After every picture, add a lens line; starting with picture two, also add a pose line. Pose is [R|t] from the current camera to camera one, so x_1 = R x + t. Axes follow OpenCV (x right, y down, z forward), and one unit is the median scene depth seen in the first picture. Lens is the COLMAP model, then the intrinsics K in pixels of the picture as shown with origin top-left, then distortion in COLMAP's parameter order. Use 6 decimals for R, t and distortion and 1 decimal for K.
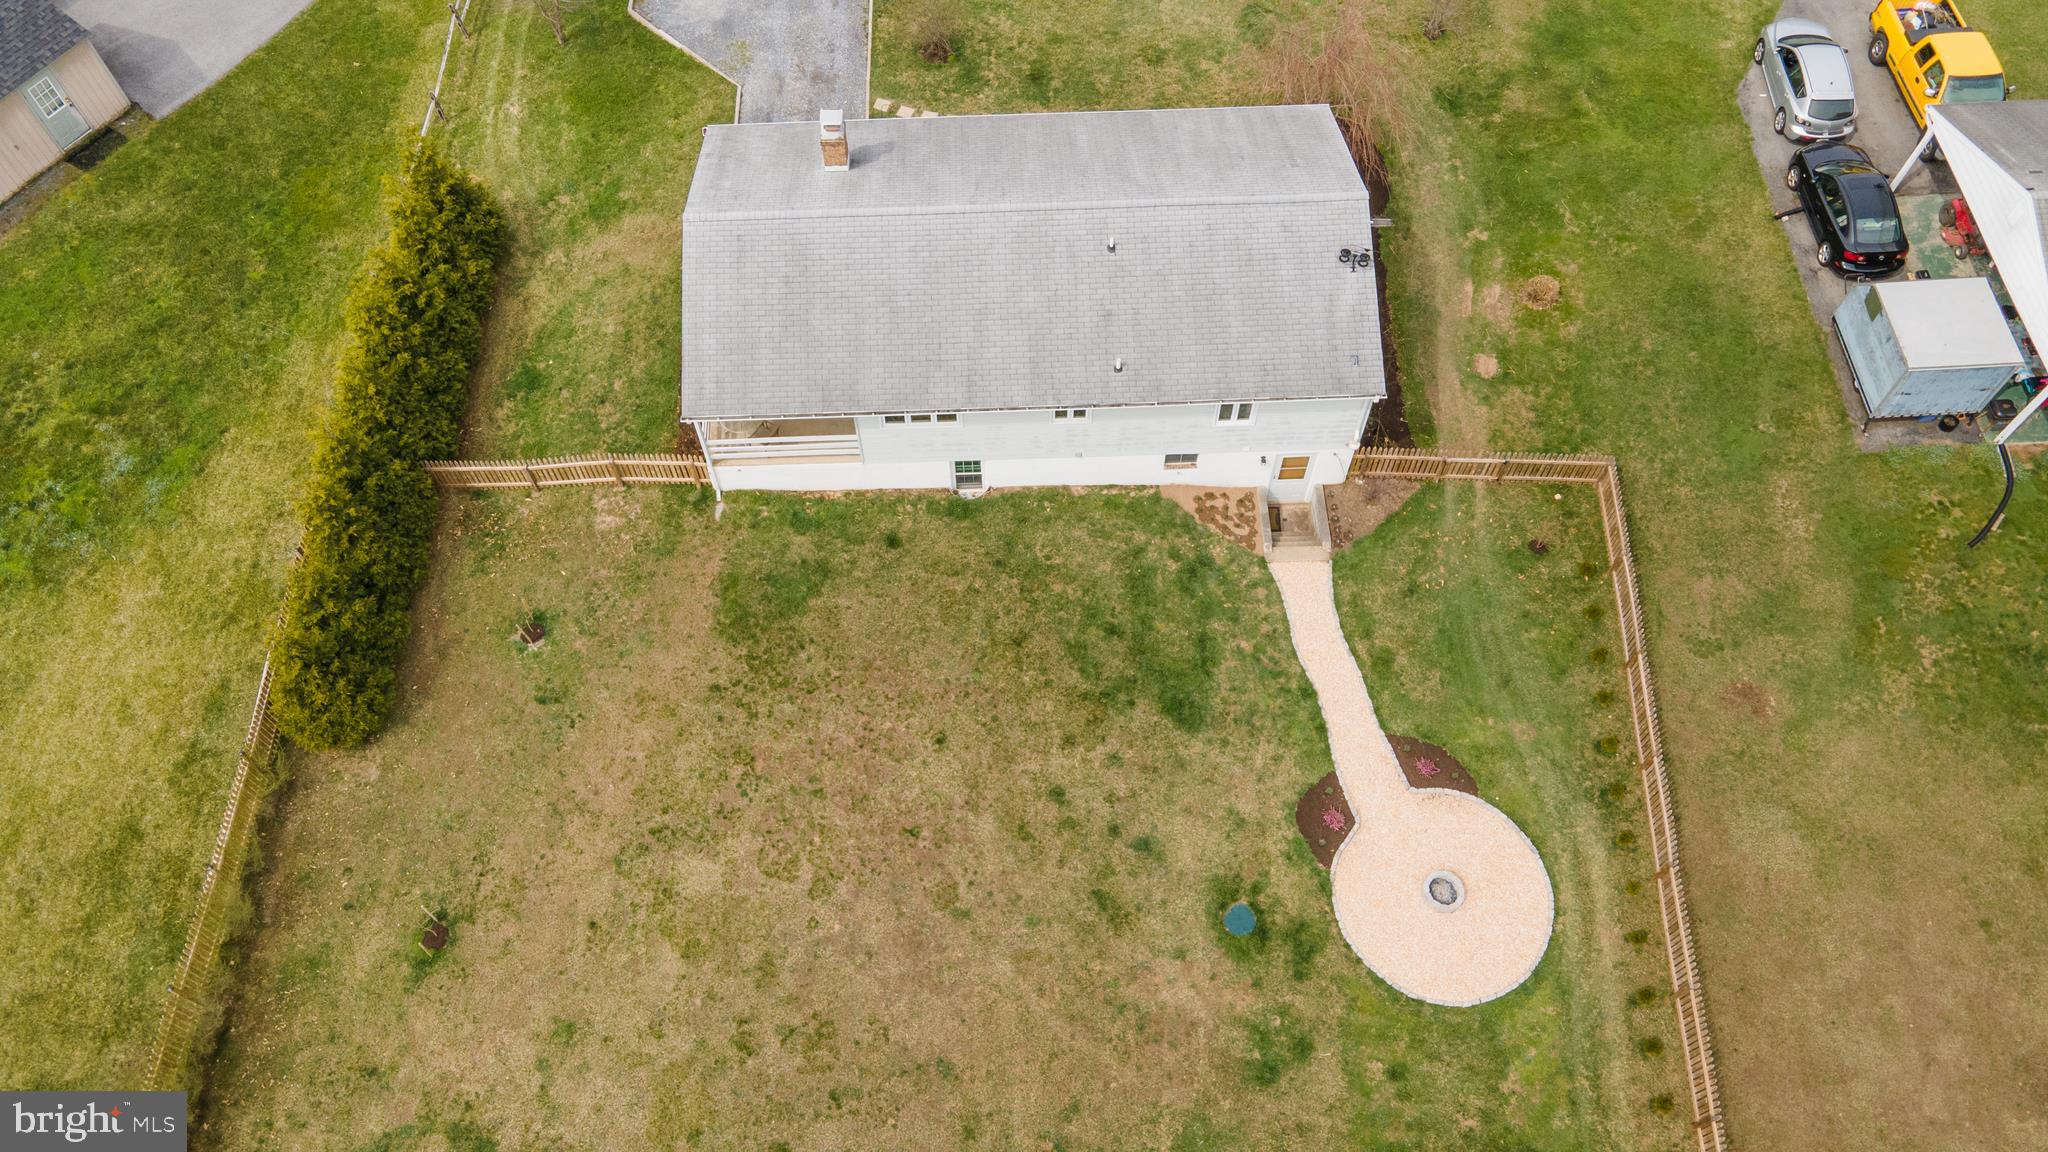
lens RADIAL K [[1499.6, 0, 1024.0], [0, 1499.6, 576.0], [0, 0, 1]] dist [0.024270, 0.050619]
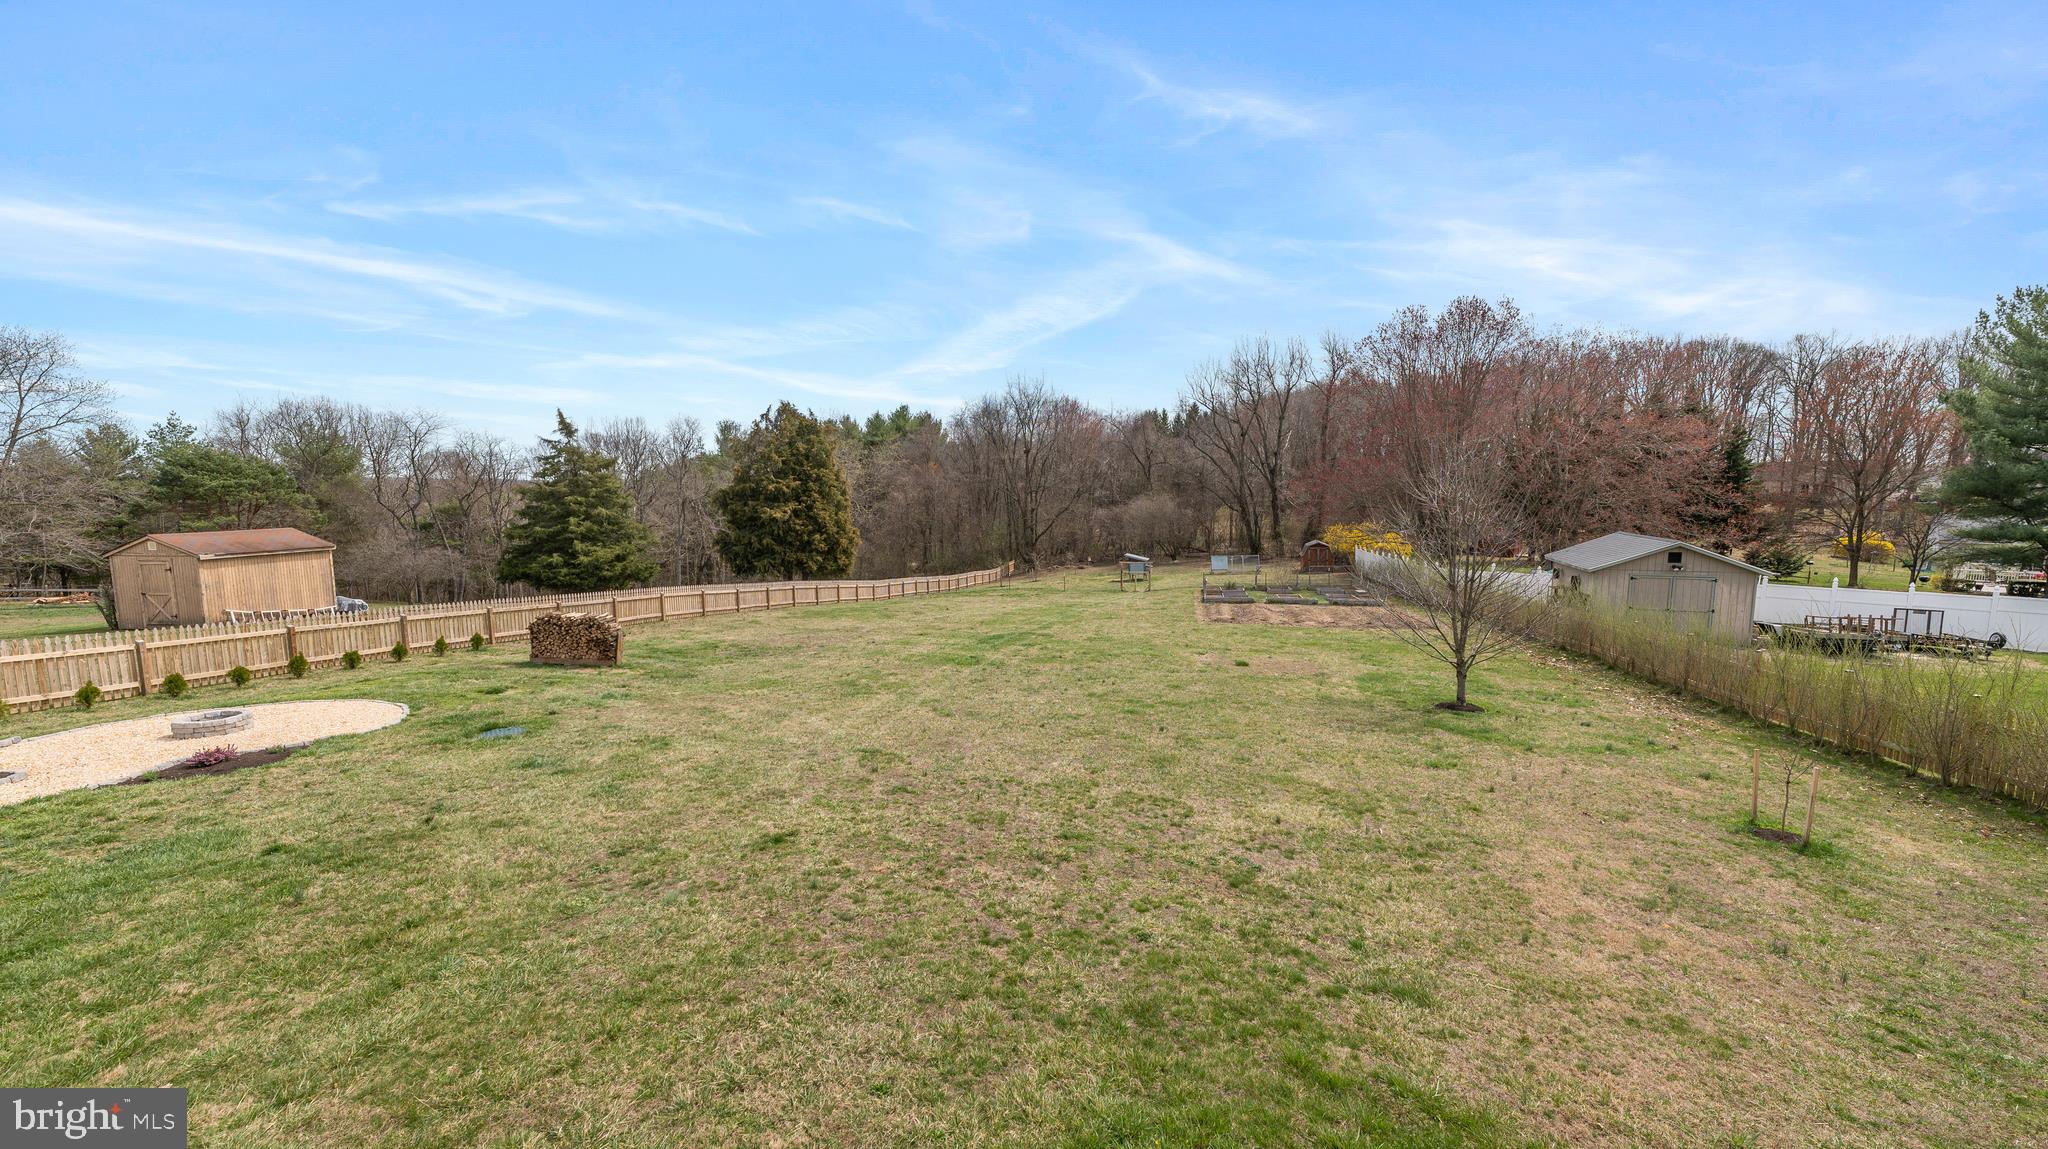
lens RADIAL K [[828.1, 0, 1020.6], [0, 828.1, 588.0], [0, 0, 1]] dist [0.031542, 0.000161]
pose [[-0.984723, -0.016107, 0.173382, -0.135334], [0.153165, 0.393535, 0.906461, -0.096390], [-0.082833, 0.919169, -0.385056, 0.857767]]
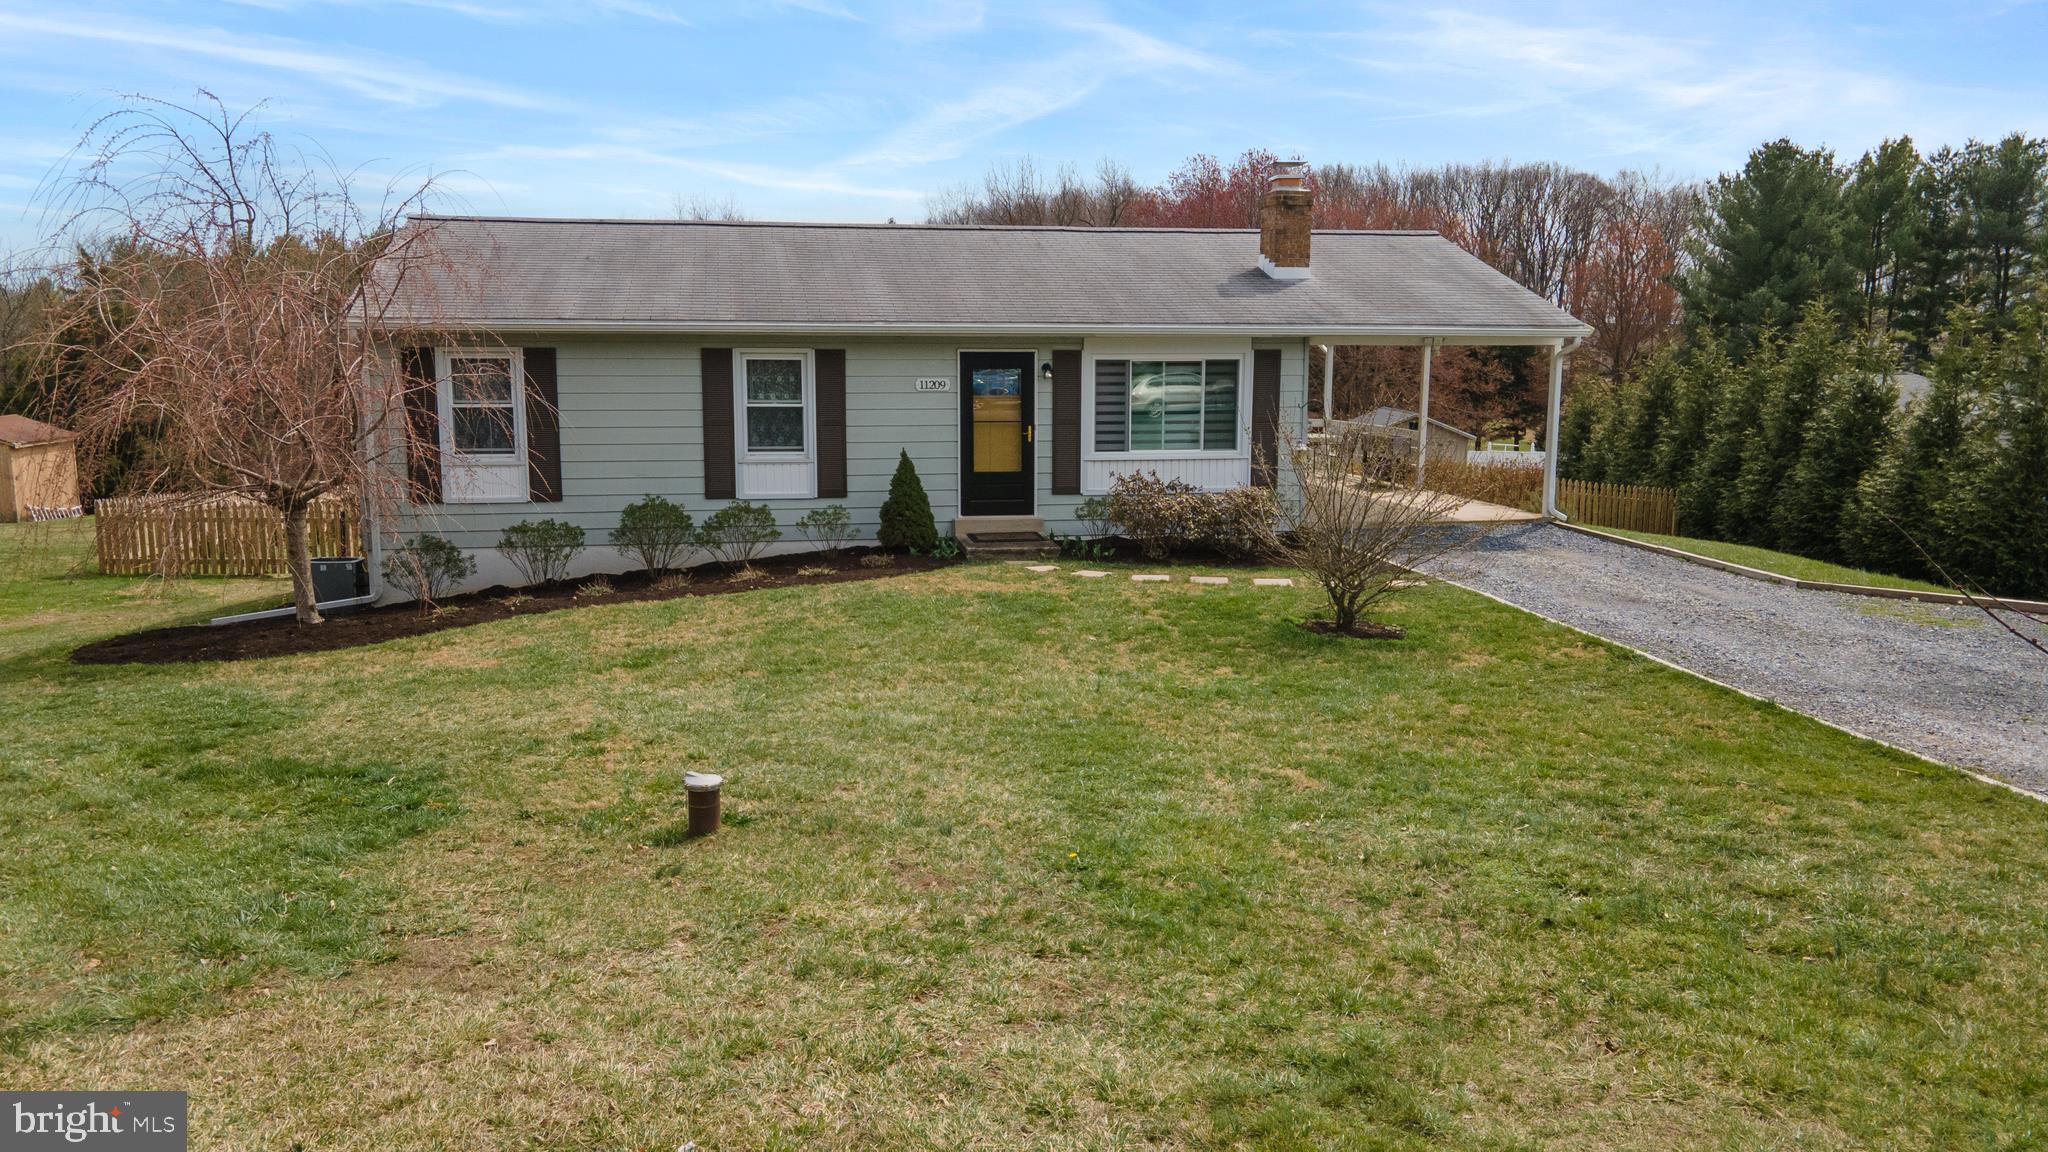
lens RADIAL K [[1499.6, 0, 1024.0], [0, 1499.6, 576.0], [0, 0, 1]] dist [0.024270, 0.050619]
pose [[-0.989674, 0.026115, -0.140935, 0.058875], [-0.121740, 0.365850, 0.922677, -0.688226], [0.075657, 0.930307, -0.358893, 1.178725]]
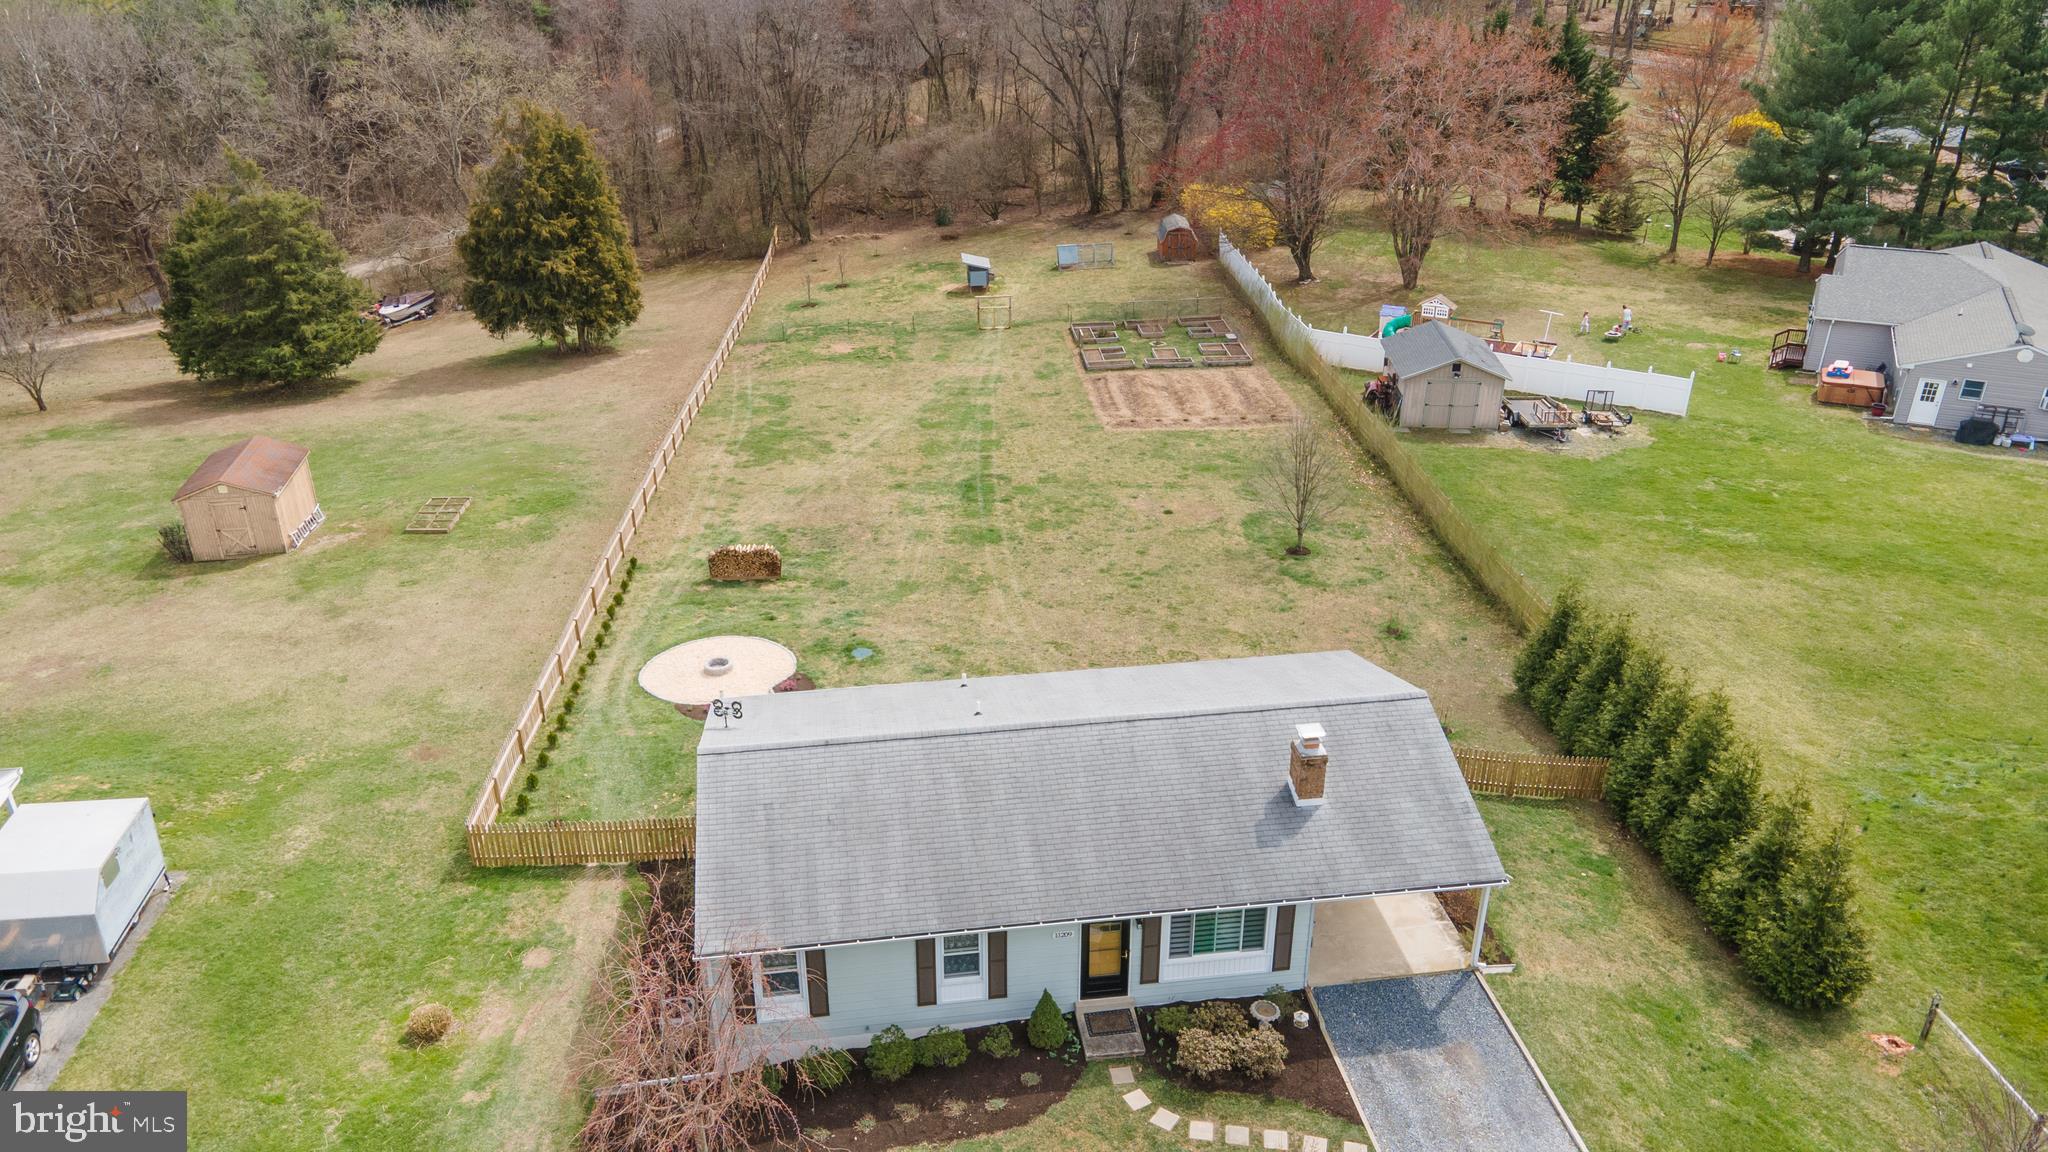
lens RADIAL K [[1499.6, 0, 1024.0], [0, 1499.6, 576.0], [0, 0, 1]] dist [0.024270, 0.050619]
pose [[-0.994366, 0.053430, -0.091553, 0.094911], [-0.087852, 0.067941, 0.993814, -0.997948], [0.059320, 0.996258, -0.062865, 0.822700]]
